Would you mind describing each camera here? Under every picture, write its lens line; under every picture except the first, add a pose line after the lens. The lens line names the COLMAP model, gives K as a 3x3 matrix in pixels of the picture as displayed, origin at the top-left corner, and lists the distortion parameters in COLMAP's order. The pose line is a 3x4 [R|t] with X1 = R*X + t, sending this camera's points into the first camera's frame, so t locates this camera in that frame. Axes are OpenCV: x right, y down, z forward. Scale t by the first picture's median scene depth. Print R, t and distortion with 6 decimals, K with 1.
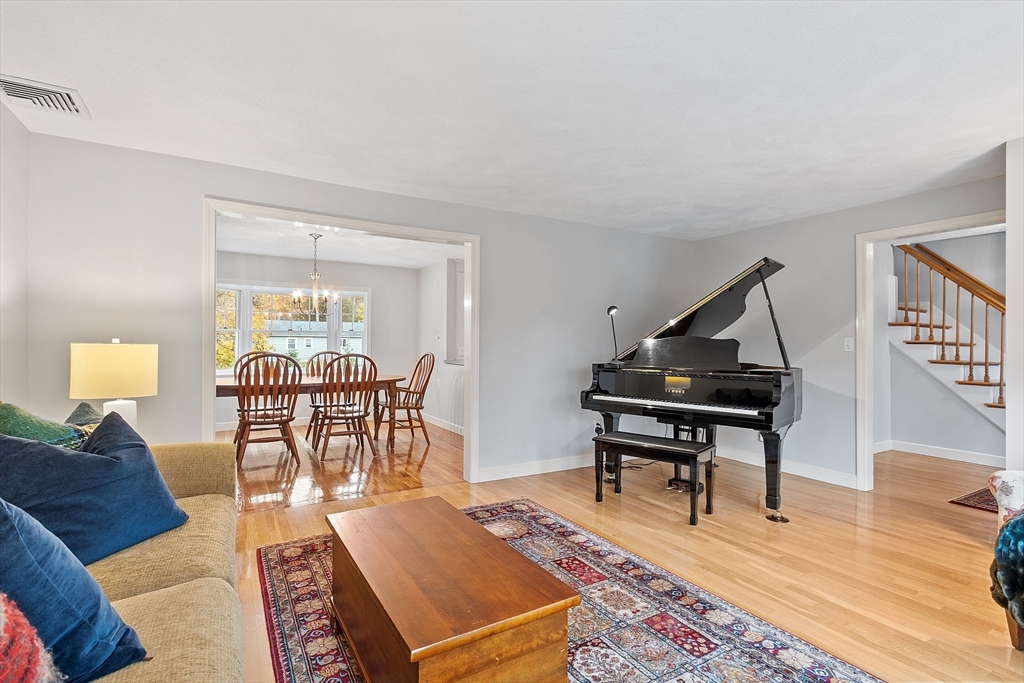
lens RADIAL K [[488.5, 0, 512.0], [0, 488.5, 341.5], [0, 0, 1]] dist [-0.000804, -0.000257]
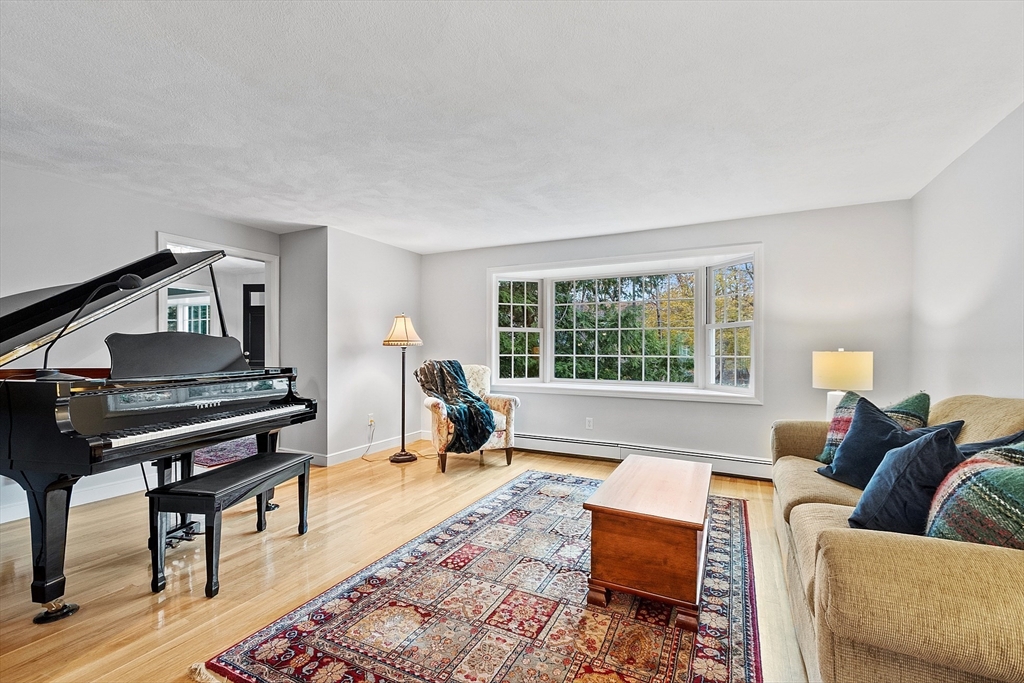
lens RADIAL K [[453.3, 0, 510.1], [0, 453.3, 347.2], [0, 0, 1]] dist [0.001134, 0.000050]
pose [[-0.549463, -0.013874, 0.835403, -0.708793], [-0.020368, 0.999787, 0.003208, 0.004447], [-0.835269, -0.015253, -0.549629, 1.405976]]
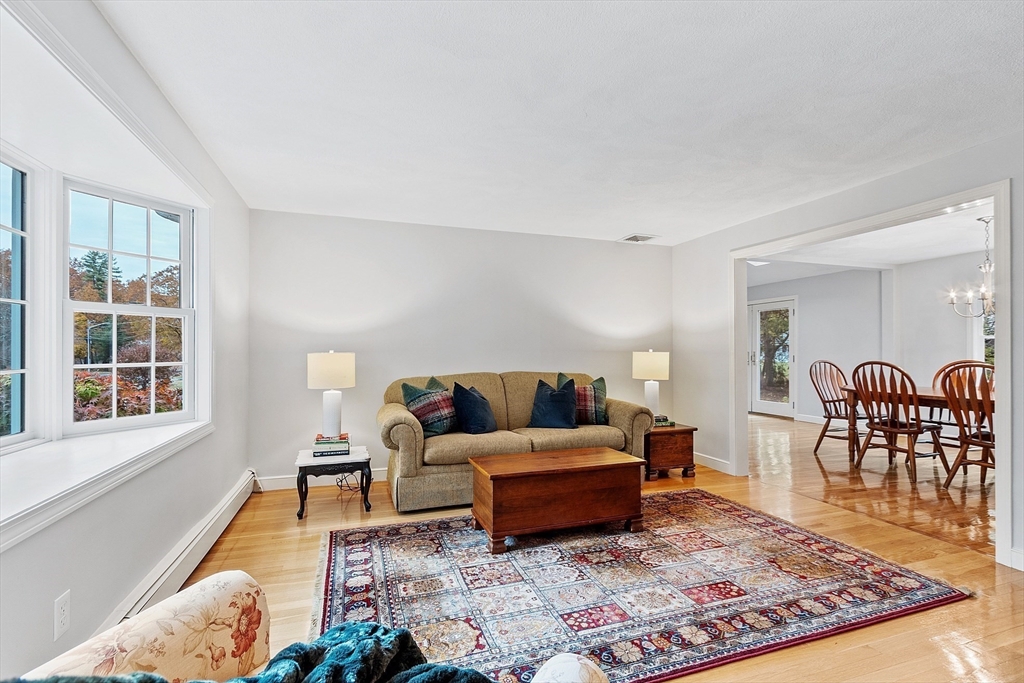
lens RADIAL K [[453.3, 0, 510.1], [0, 453.3, 347.2], [0, 0, 1]] dist [0.001134, 0.000050]
pose [[-0.196204, -0.016957, -0.980417, 1.026462], [0.005667, 0.999814, -0.018426, 0.013358], [0.980547, -0.009171, -0.196071, 0.759370]]
